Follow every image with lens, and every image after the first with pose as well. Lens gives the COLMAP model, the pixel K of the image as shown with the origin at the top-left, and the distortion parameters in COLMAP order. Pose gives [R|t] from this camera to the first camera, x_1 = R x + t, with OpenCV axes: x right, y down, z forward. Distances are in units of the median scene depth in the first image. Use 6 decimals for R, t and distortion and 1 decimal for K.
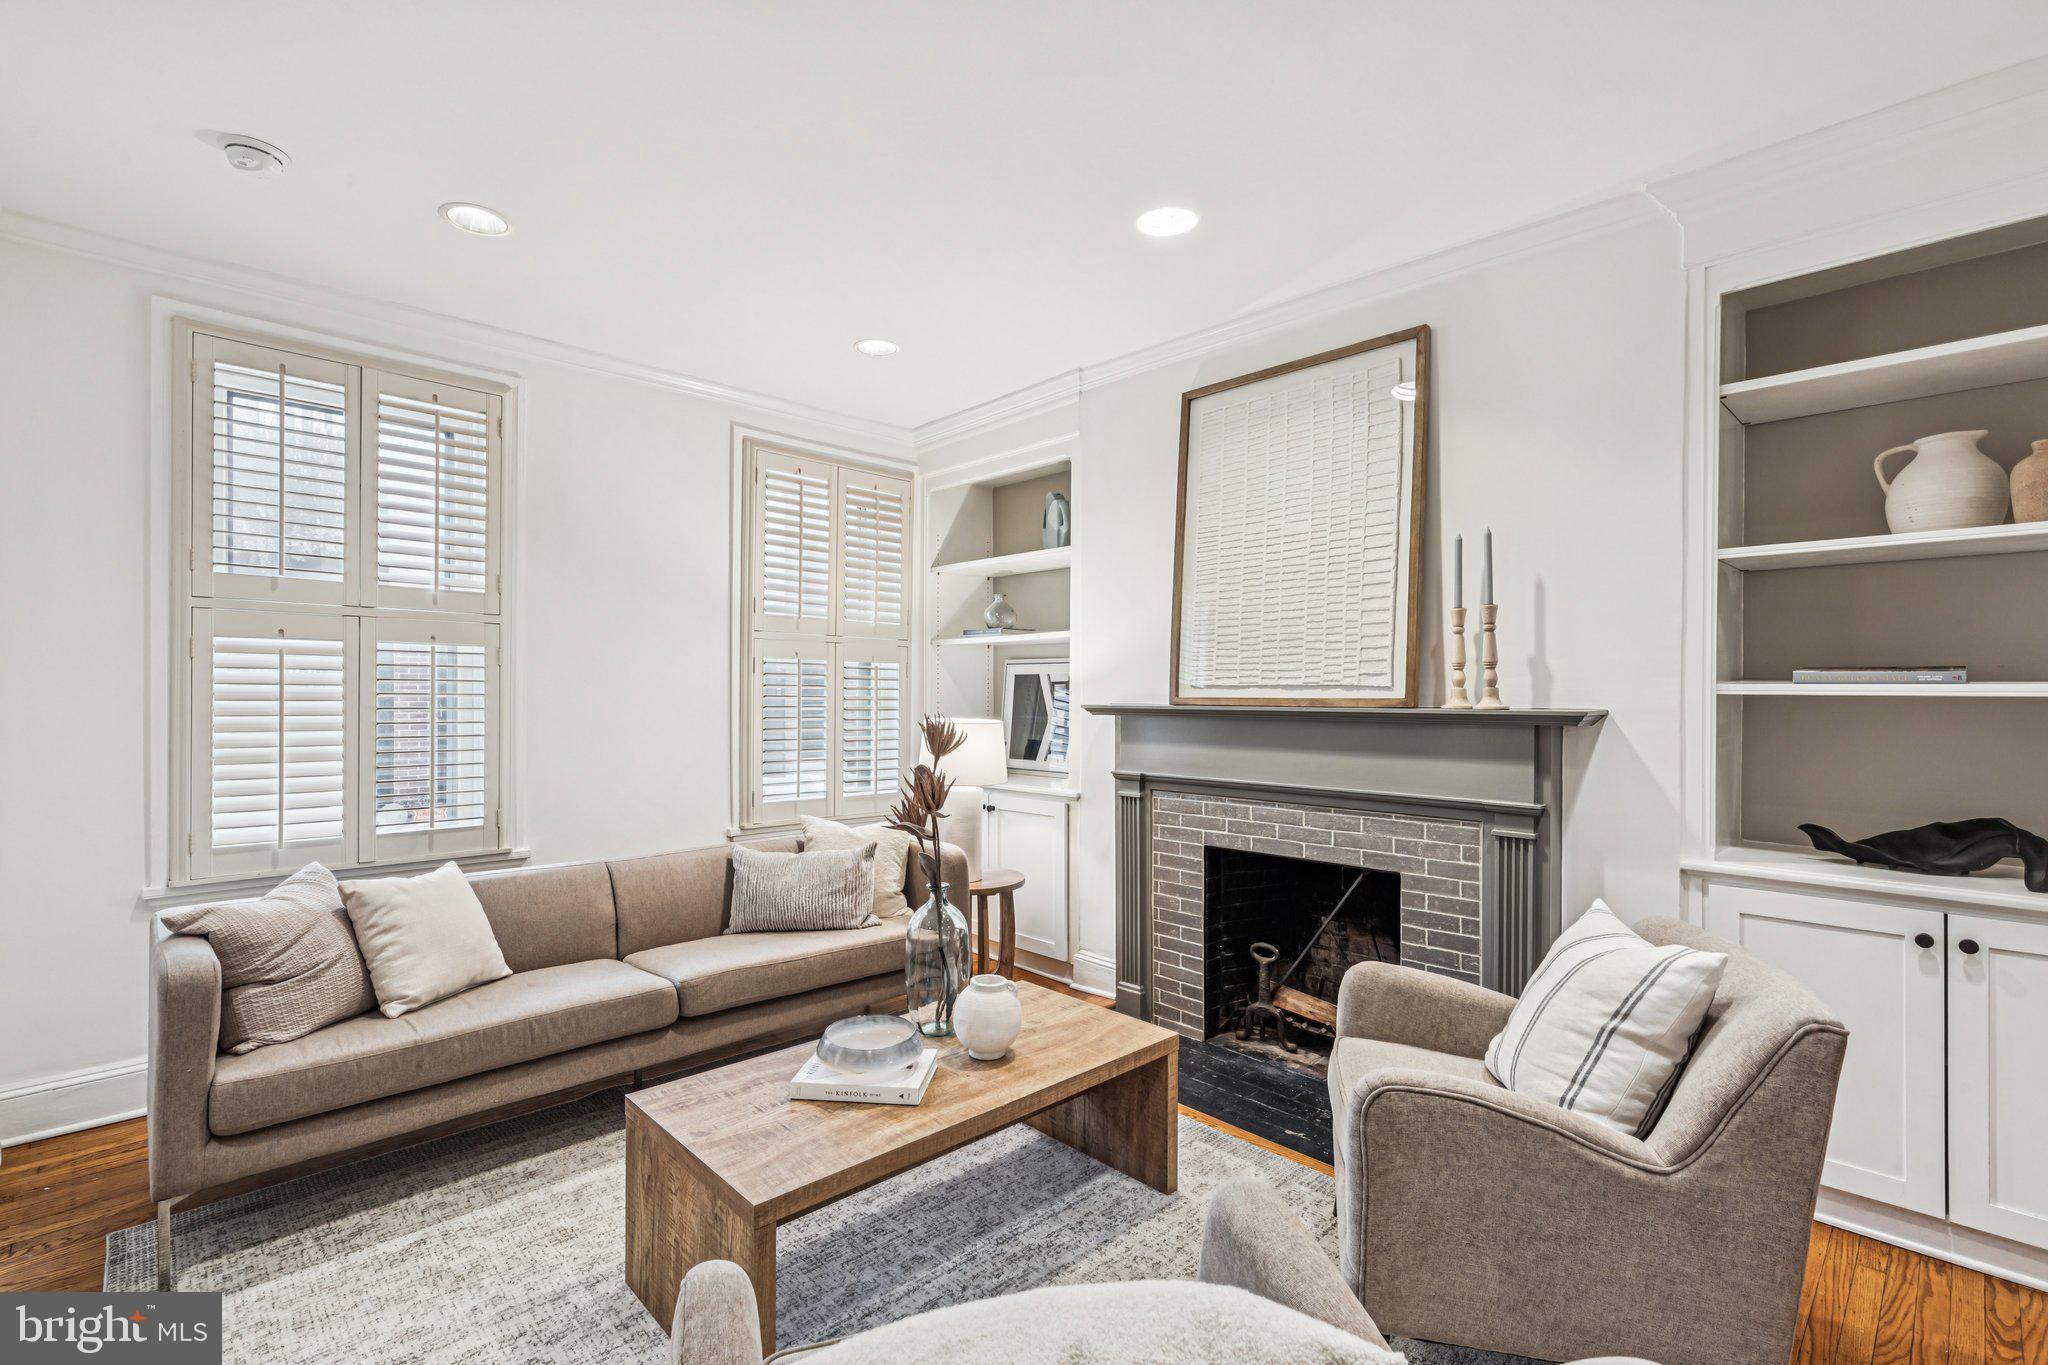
lens RADIAL K [[926.0, 0, 1018.0], [0, 926.0, 694.7], [0, 0, 1]] dist [0.004873, -0.000388]
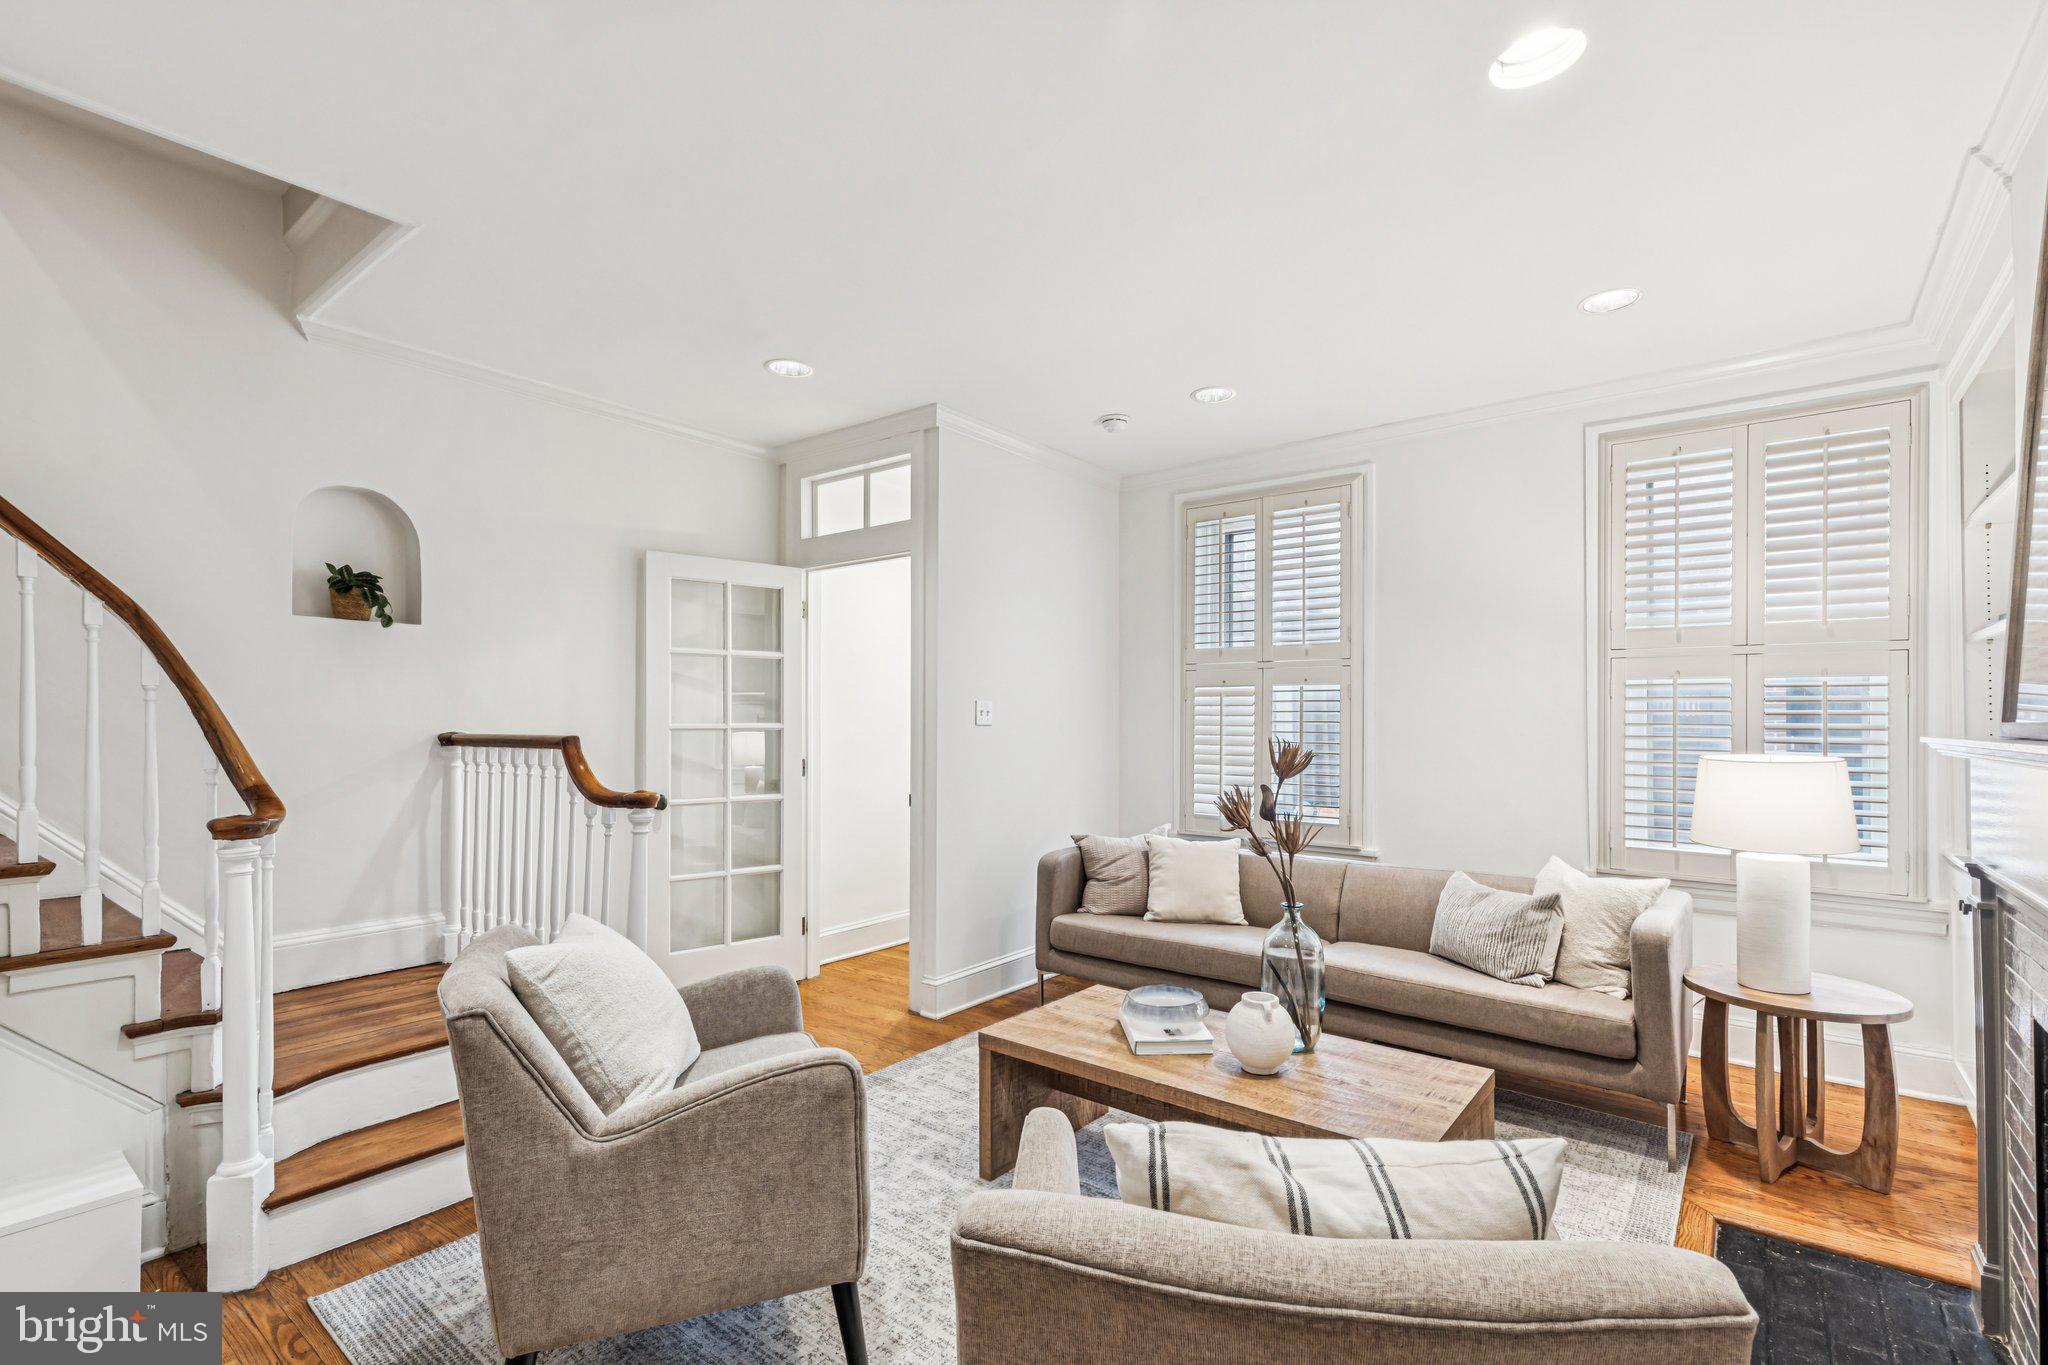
lens RADIAL K [[935.8, 0, 1029.0], [0, 935.8, 720.5], [0, 0, 1]] dist [0.001355, -0.000028]
pose [[0.138501, -0.003188, -0.990357, 0.711334], [-0.000367, 0.999995, -0.003270, 0.002162], [0.990362, 0.000817, 0.138499, 0.442917]]
